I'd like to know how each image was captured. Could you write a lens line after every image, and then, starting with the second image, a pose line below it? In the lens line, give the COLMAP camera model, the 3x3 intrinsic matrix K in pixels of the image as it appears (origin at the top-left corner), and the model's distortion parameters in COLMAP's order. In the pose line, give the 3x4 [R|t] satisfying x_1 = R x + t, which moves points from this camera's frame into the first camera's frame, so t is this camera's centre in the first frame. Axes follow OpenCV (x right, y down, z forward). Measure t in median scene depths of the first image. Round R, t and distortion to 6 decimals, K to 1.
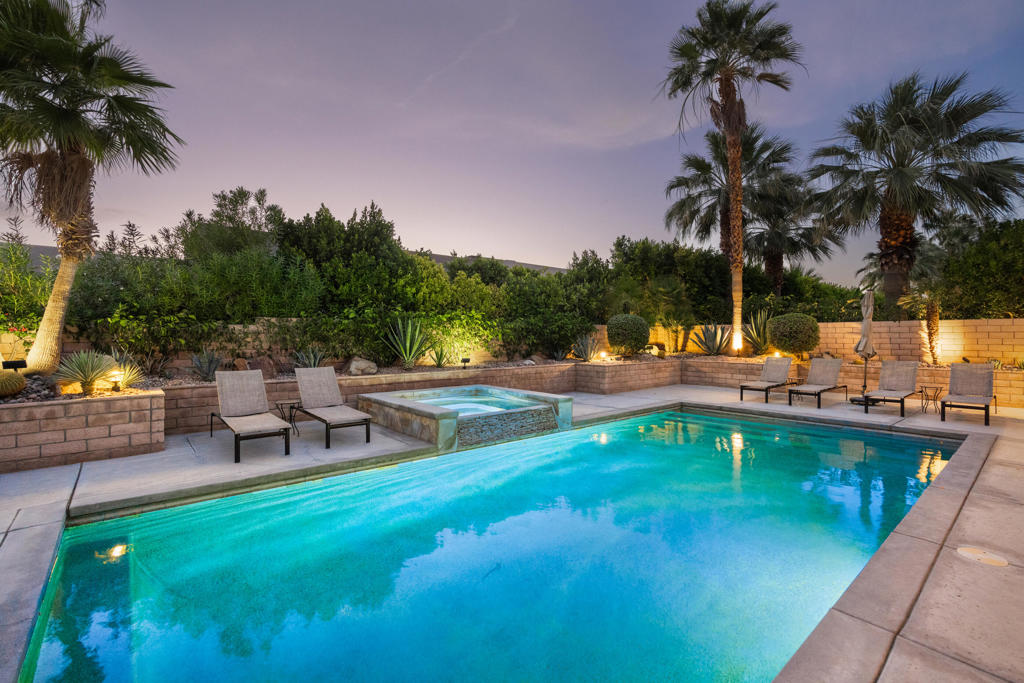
lens RADIAL K [[458.3, 0, 512.5], [0, 458.3, 338.6], [0, 0, 1]] dist [-0.011007, -0.000452]
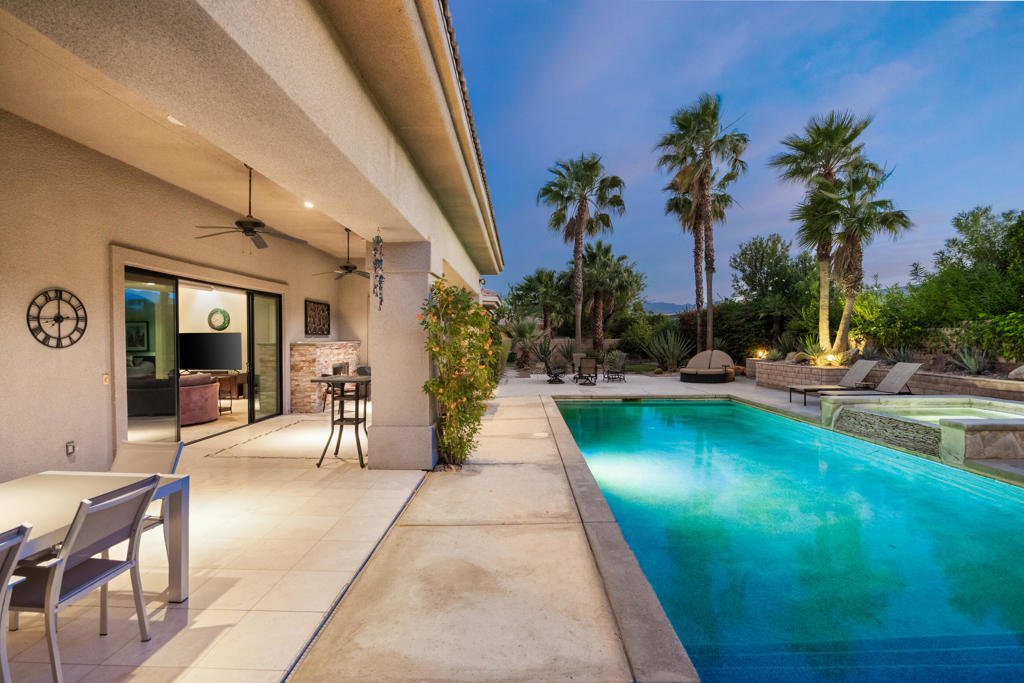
lens RADIAL K [[458.3, 0, 512.5], [0, 458.3, 338.6], [0, 0, 1]] dist [-0.011007, -0.000452]
pose [[-0.662239, 0.003637, -0.749284, 0.789615], [0.001215, 0.999992, 0.003780, -0.006212], [0.749292, 0.001592, -0.662238, 0.666698]]
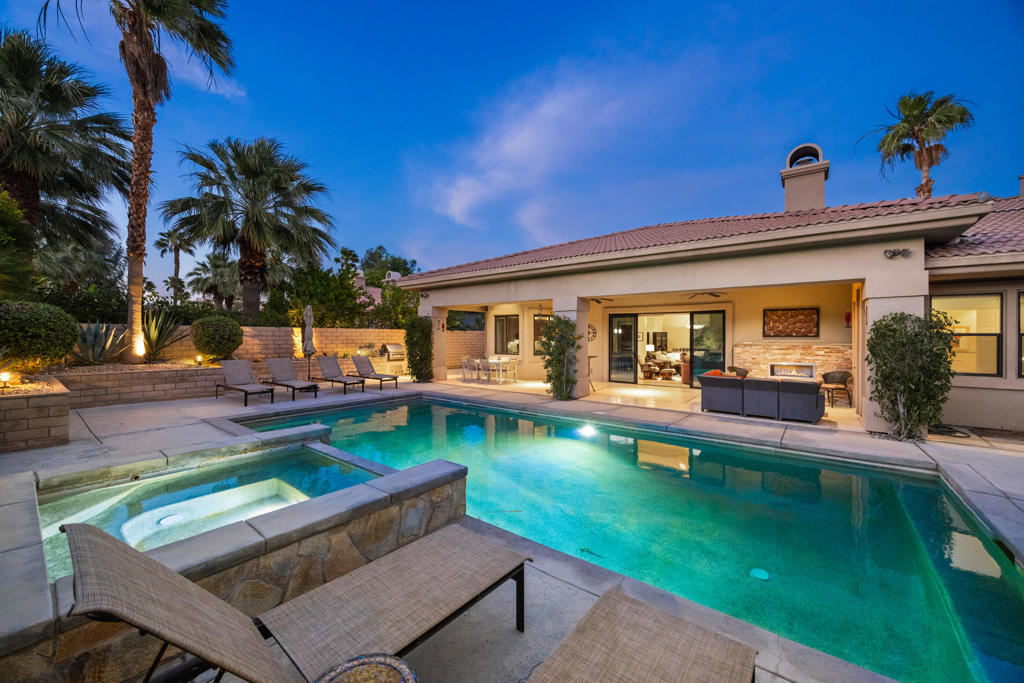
lens RADIAL K [[391.8, 0, 512.2], [0, 391.8, 337.6], [0, 0, 1]] dist [-0.000883, -0.000067]
pose [[-0.202124, -0.001534, 0.979359, -0.399286], [-0.000209, 0.999999, 0.001523, -0.010729], [-0.979360, 0.000103, -0.202124, 0.579607]]
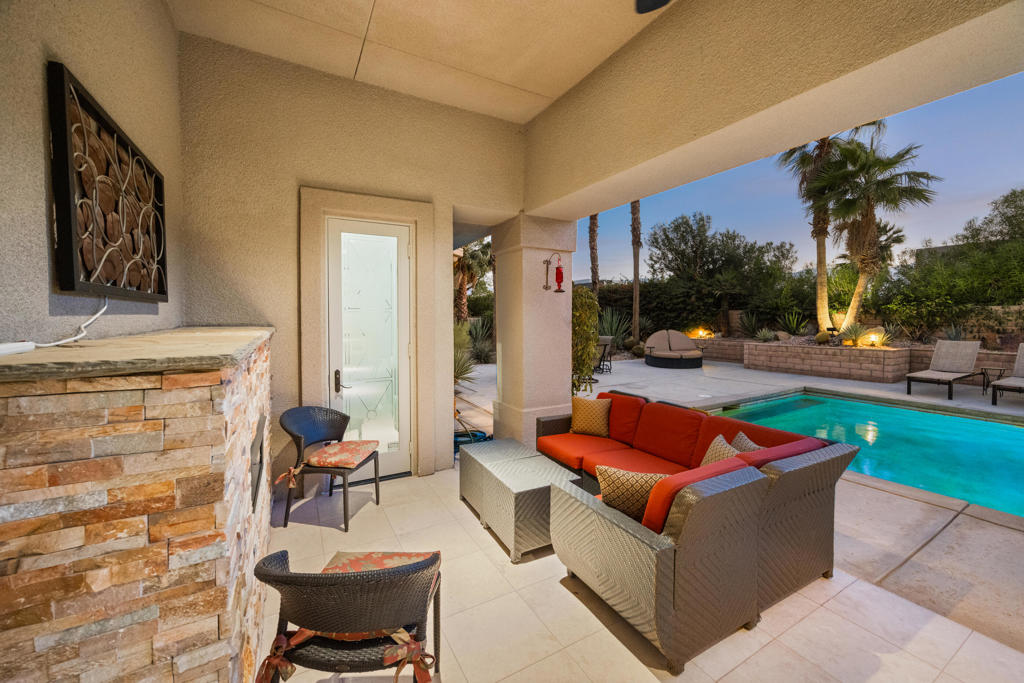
lens RADIAL K [[392.7, 0, 508.6], [0, 392.7, 332.4], [0, 0, 1]] dist [-0.001277, -0.000306]
pose [[-0.204154, 0.043905, -0.977954, 0.486365], [-0.000599, 0.998988, 0.044974, -0.004235], [0.978939, 0.009768, -0.203922, -0.047670]]
